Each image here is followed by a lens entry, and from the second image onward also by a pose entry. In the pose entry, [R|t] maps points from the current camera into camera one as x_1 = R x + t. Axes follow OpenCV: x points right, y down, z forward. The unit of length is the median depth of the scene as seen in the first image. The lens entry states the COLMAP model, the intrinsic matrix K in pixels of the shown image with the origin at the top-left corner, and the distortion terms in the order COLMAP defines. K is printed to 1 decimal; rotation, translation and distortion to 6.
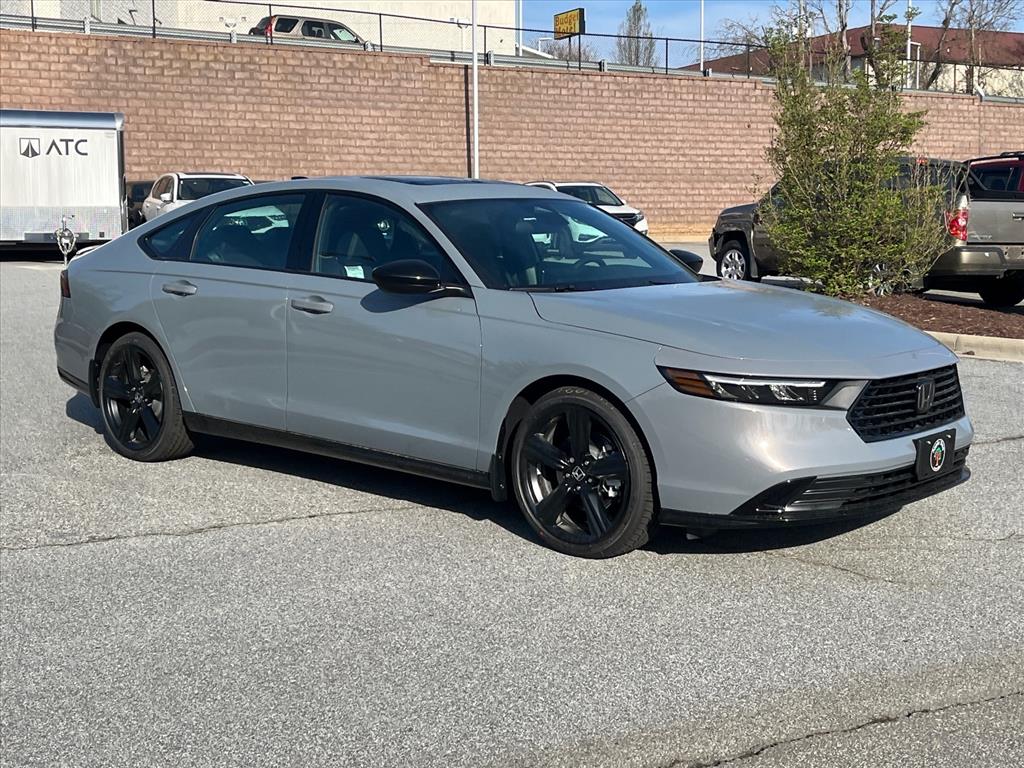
lens RADIAL K [[1364.6, 0, 511.7], [0, 1364.6, 379.1], [0, 0, 1]] dist [0.015448, 0.000000]
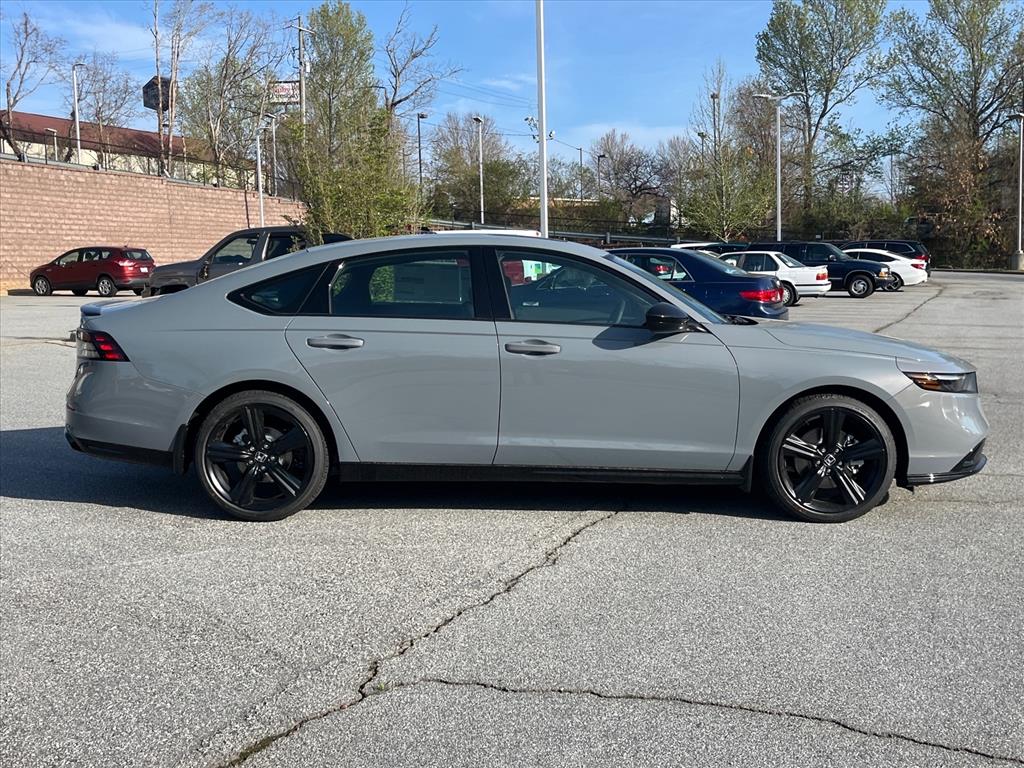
lens RADIAL K [[1111.5, 0, 512.4], [0, 1111.5, 384.1], [0, 0, 1]] dist [0.006202, 0.000000]
pose [[0.784861, -0.077725, 0.614778, -0.659819], [0.090129, 0.995871, 0.010842, -0.032872], [-0.613082, 0.046900, 0.788626, 0.270642]]
